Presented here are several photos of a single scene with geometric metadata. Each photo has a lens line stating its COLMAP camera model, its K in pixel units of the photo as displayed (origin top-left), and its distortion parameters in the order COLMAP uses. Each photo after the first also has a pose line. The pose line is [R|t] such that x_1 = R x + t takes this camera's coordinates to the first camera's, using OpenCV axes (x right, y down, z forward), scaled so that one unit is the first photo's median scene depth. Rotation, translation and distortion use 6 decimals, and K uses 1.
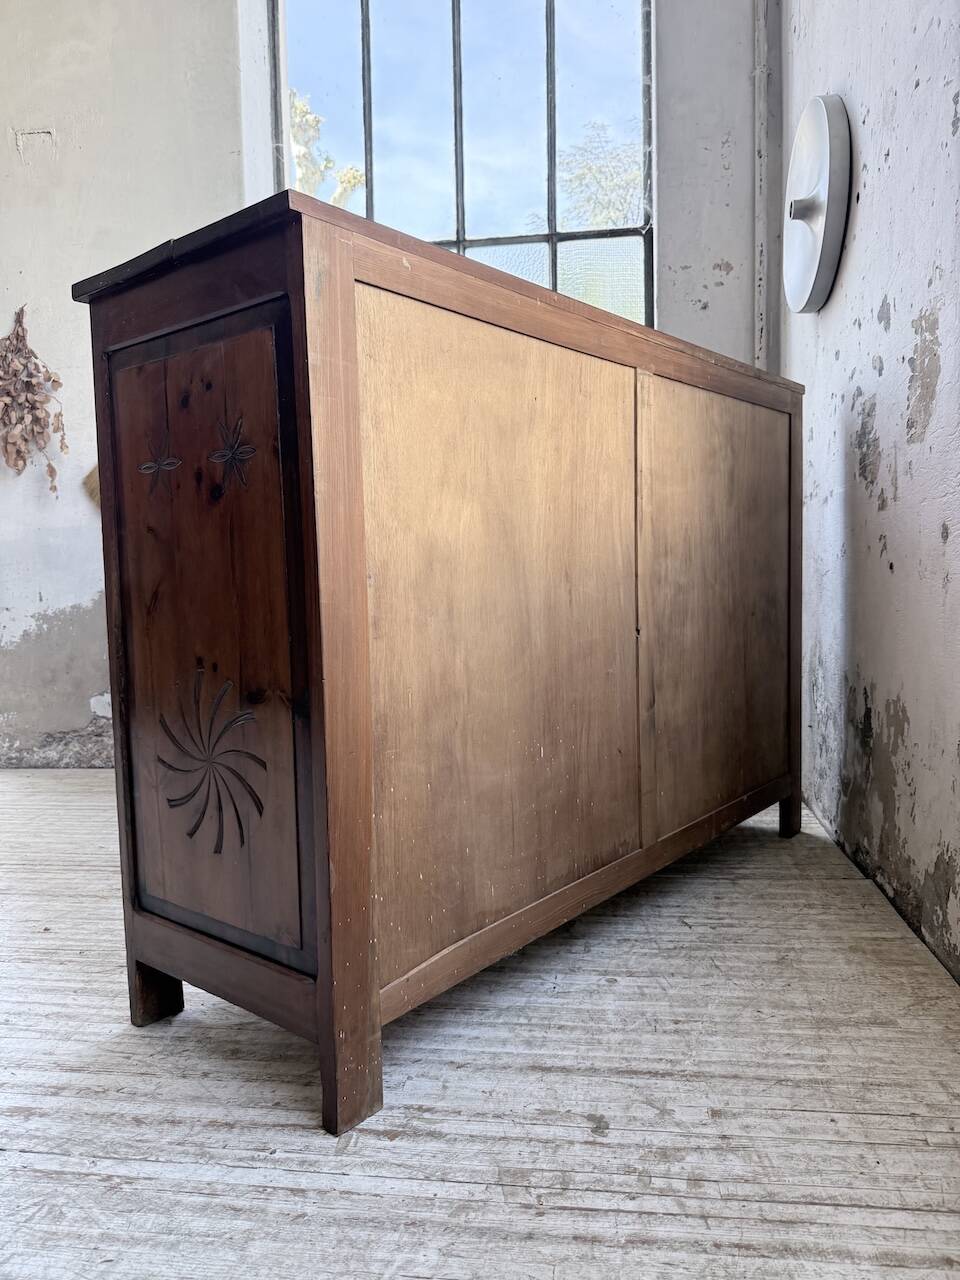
lens RADIAL K [[914.9, 0, 479.2], [0, 914.9, 642.3], [0, 0, 1]] dist [-0.007645, -0.000673]
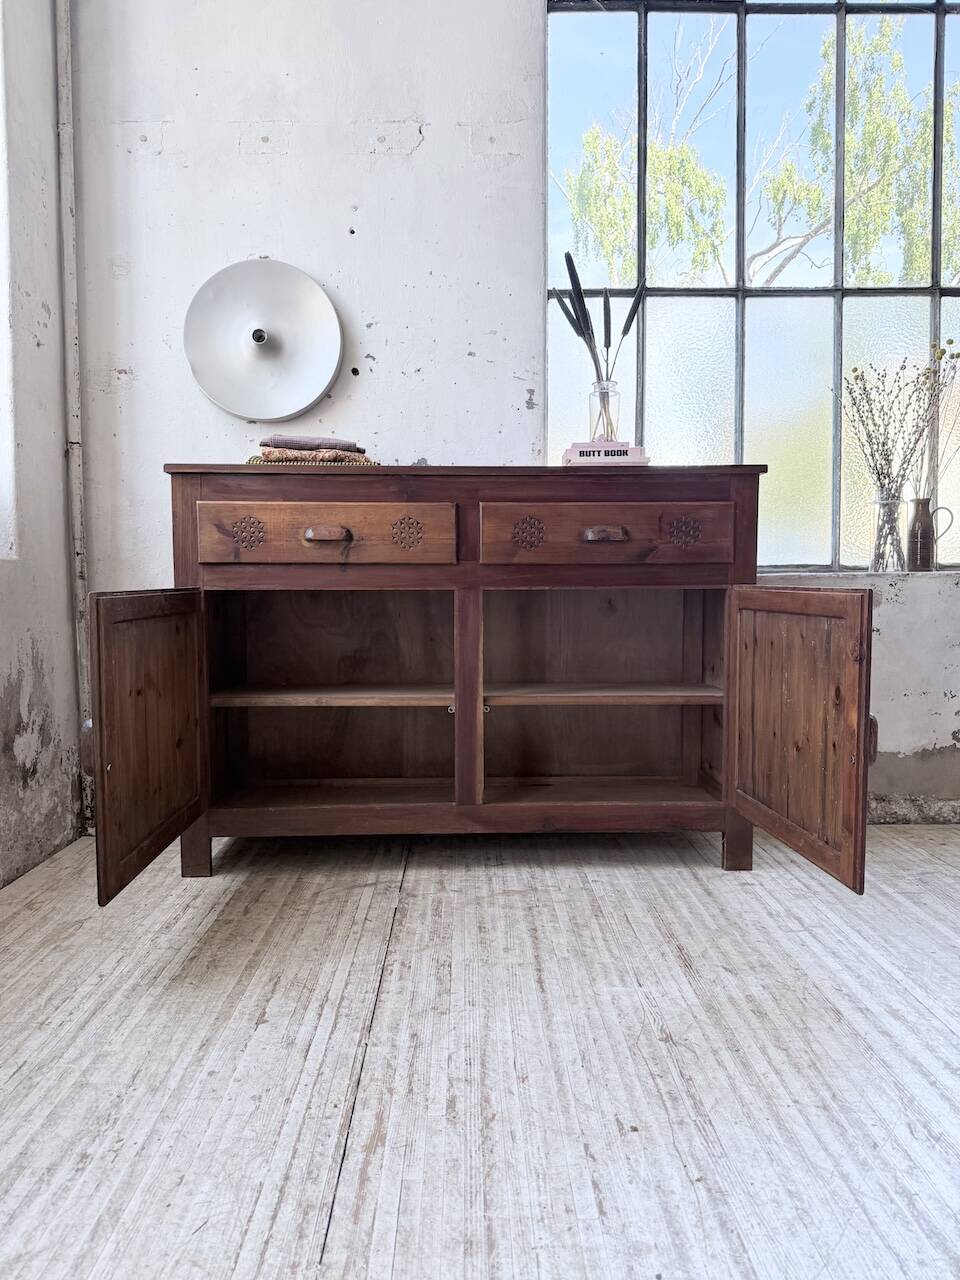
lens RADIAL K [[899.7, 0, 480.0], [0, 899.7, 640.0], [0, 0, 1]] dist [0.046157, -0.078535]
pose [[-0.145107, -0.026747, 0.989054, -1.920739], [0.087740, 0.995348, 0.039790, -0.186900], [-0.985518, 0.092554, -0.142085, 1.920799]]
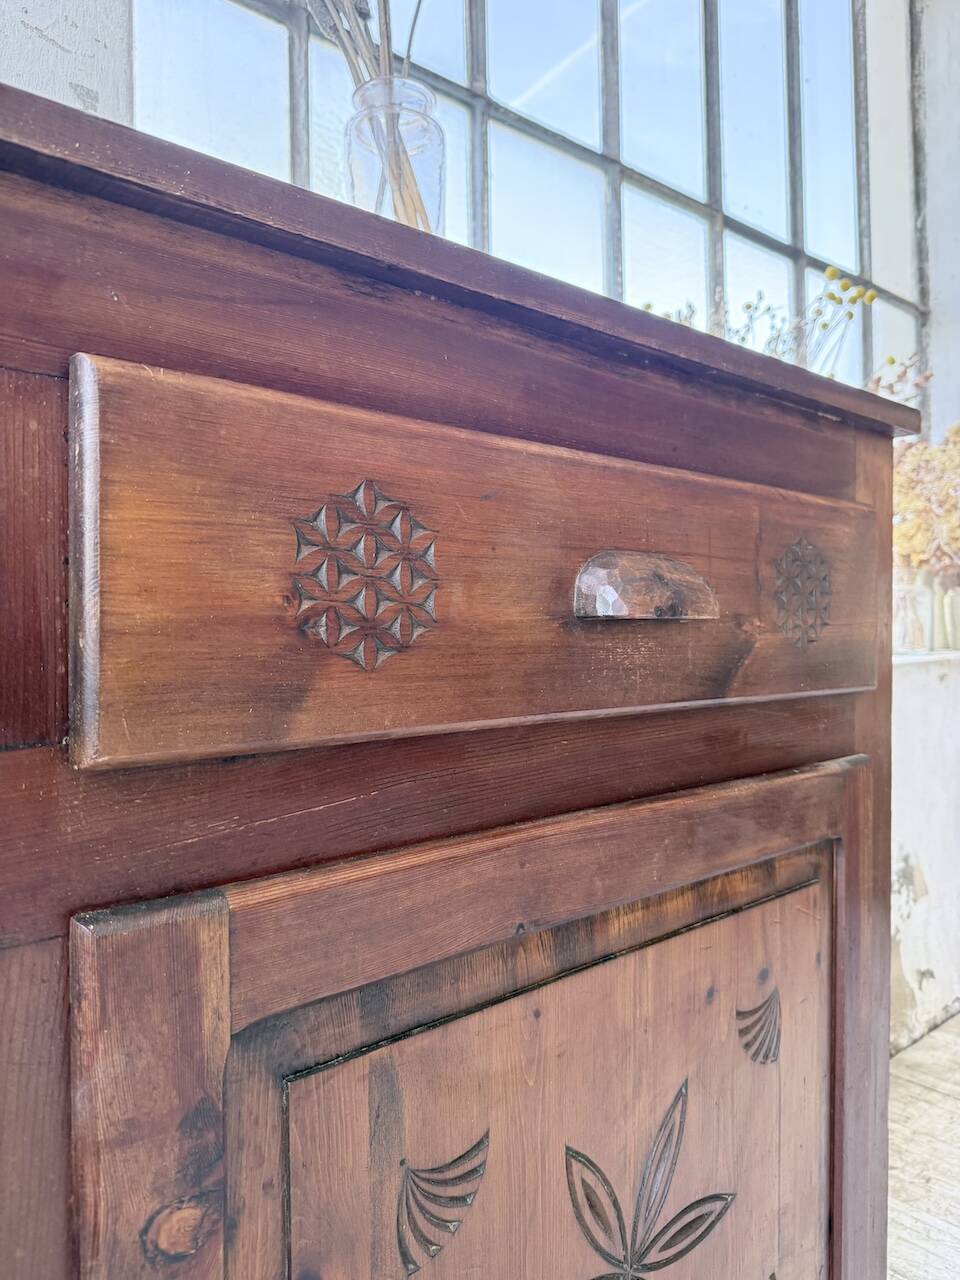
lens RADIAL K [[926.1, 0, 476.9], [0, 926.1, 642.3], [0, 0, 1]] dist [-0.027968, 0.000526]
pose [[-0.748738, 0.028300, 0.662261, -0.056727], [0.083740, 0.995122, 0.052151, -0.337281], [-0.657555, 0.094505, -0.747456, 1.738361]]
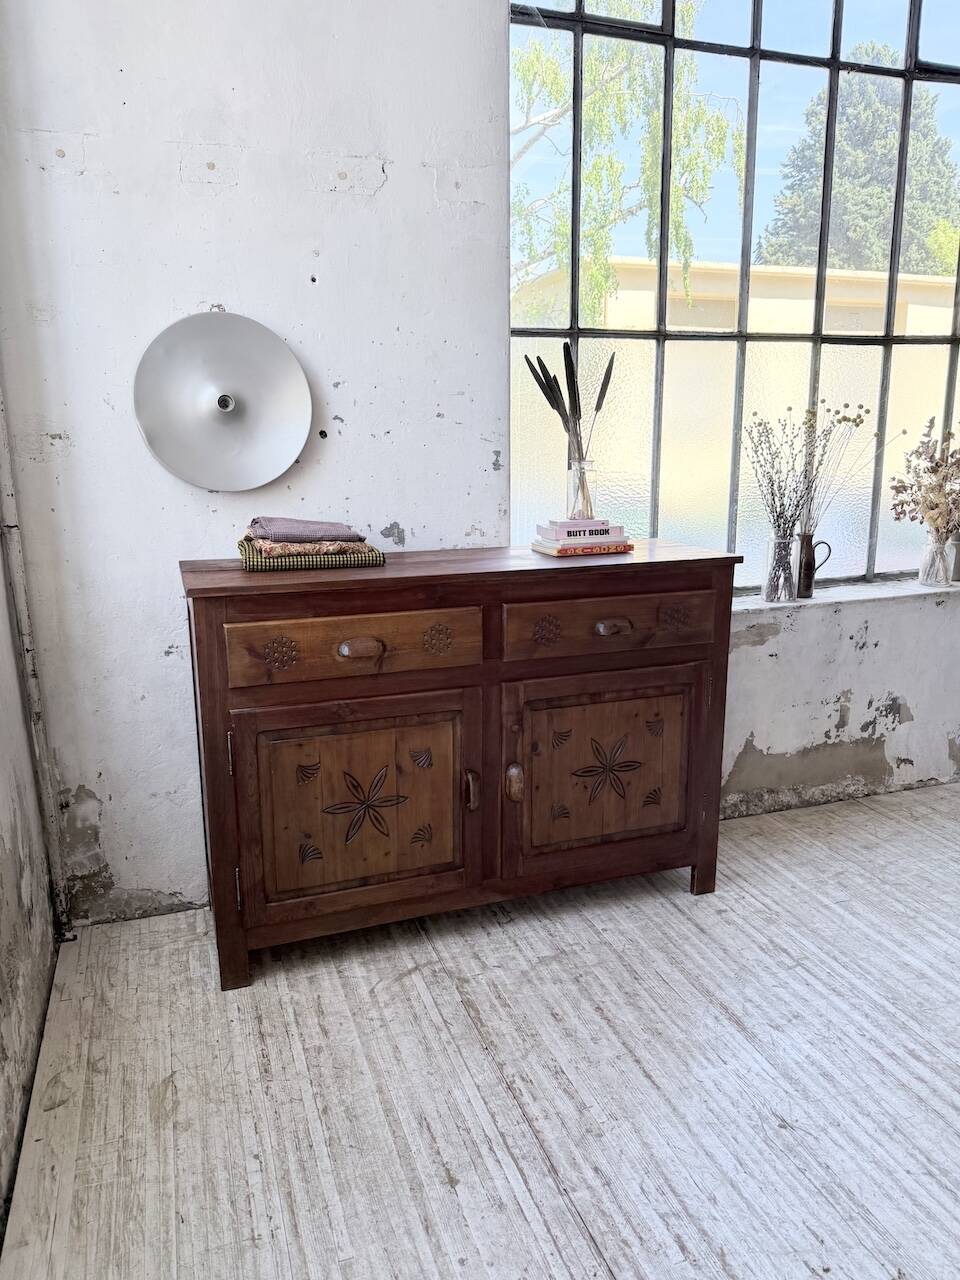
lens RADIAL K [[904.9, 0, 474.0], [0, 904.9, 640.8], [0, 0, 1]] dist [0.003831, -0.011161]
pose [[-0.443798, -0.165479, 0.880716, -1.712373], [0.093446, 0.968899, 0.229135, -0.872168], [-0.891241, 0.183989, -0.414532, 2.598290]]
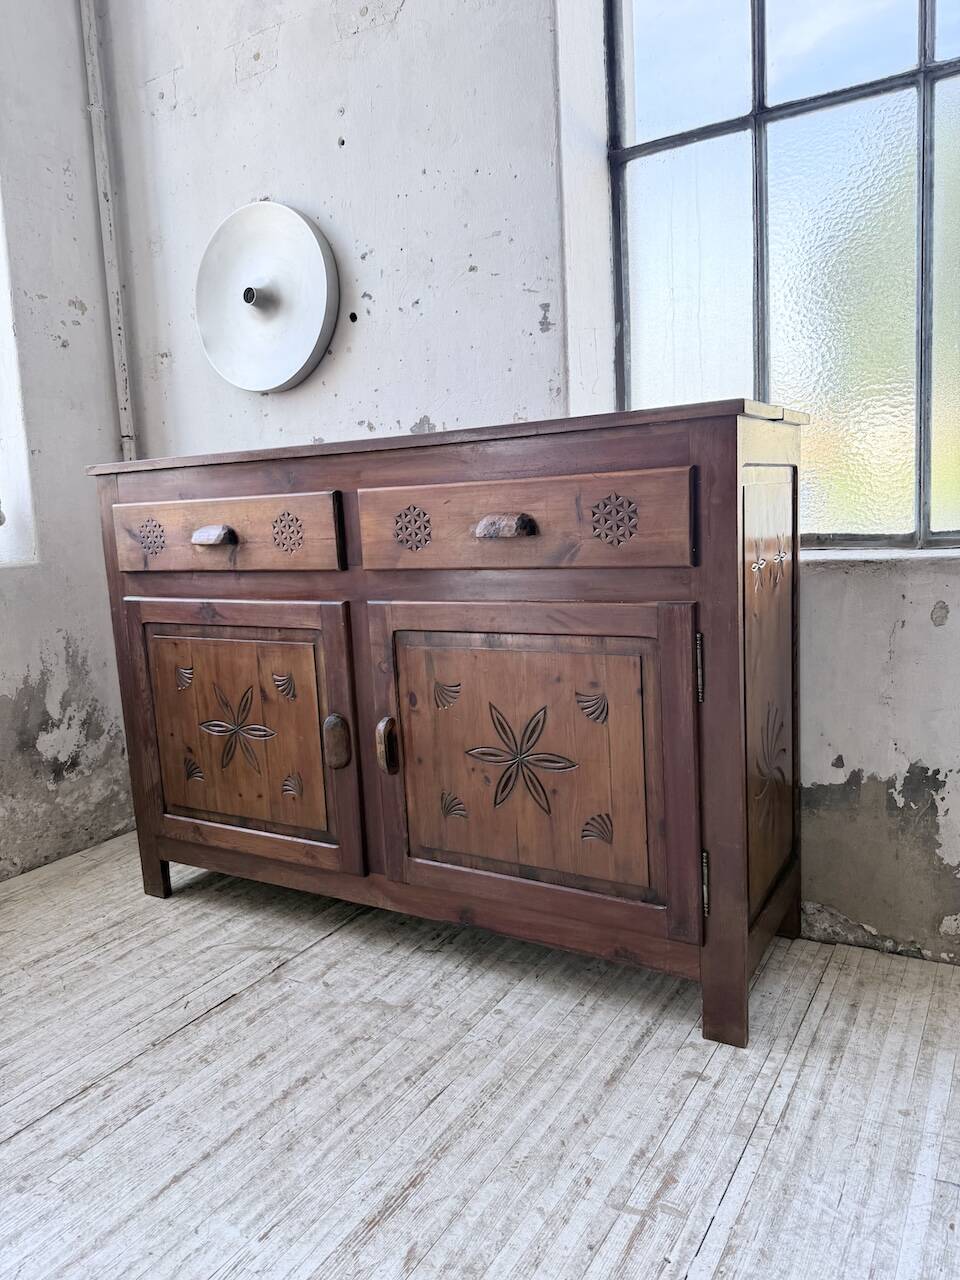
lens RADIAL K [[911.7, 0, 474.7], [0, 911.7, 637.4], [0, 0, 1]] dist [-0.008158, -0.001896]
pose [[0.408636, -0.119961, 0.904780, -1.190684], [0.111857, 0.990434, 0.080798, -0.275929], [-0.905817, 0.068189, 0.418145, 0.706557]]
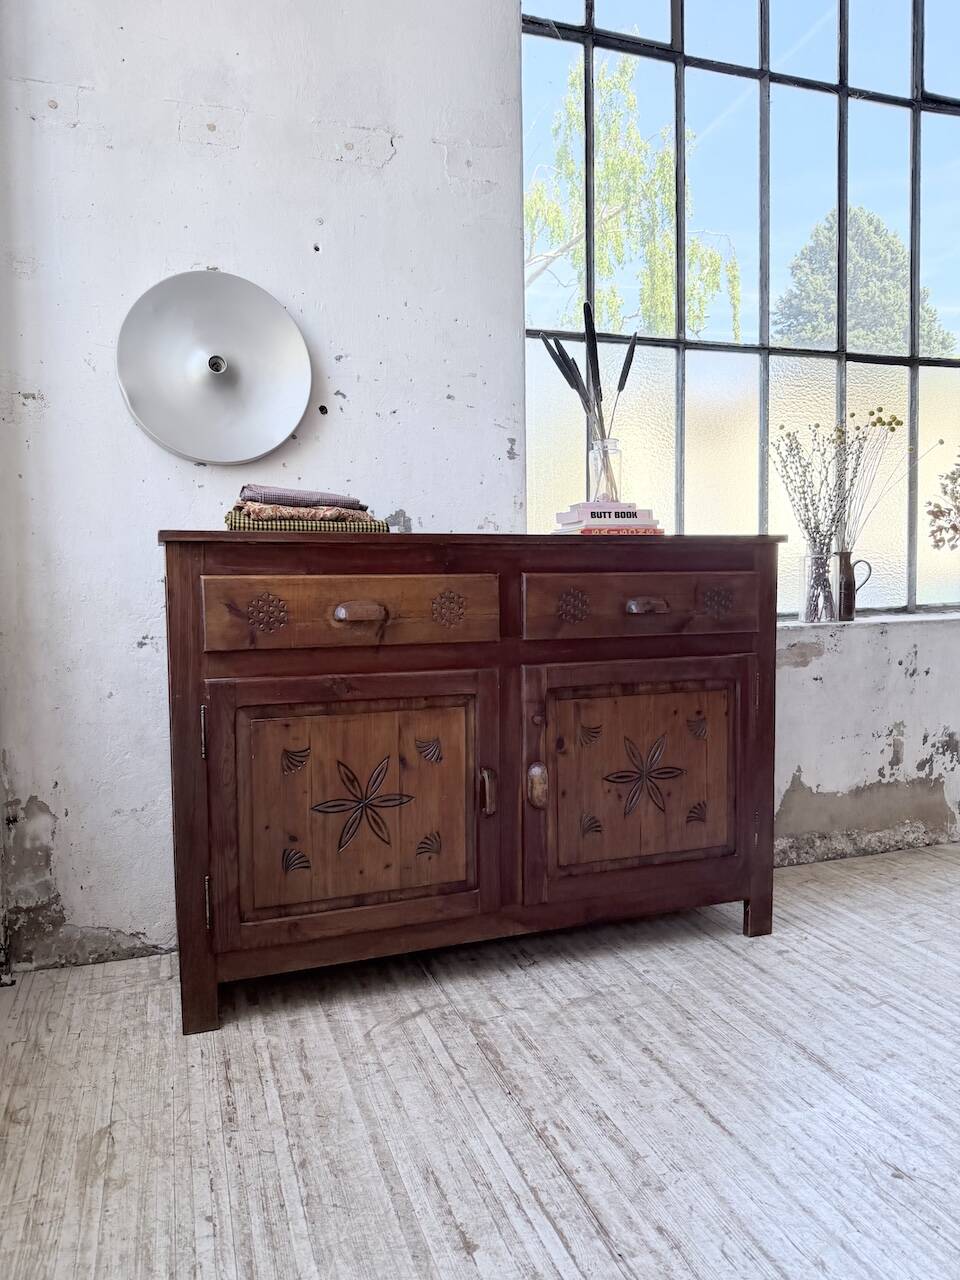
lens RADIAL K [[908.0, 0, 484.7], [0, 908.0, 640.7], [0, 0, 1]] dist [-0.006776, 0.000338]
pose [[-0.447885, -0.027349, 0.893673, -1.492743], [0.097622, 0.992060, 0.079285, -0.453302], [-0.888746, 0.122752, -0.441659, 2.555134]]
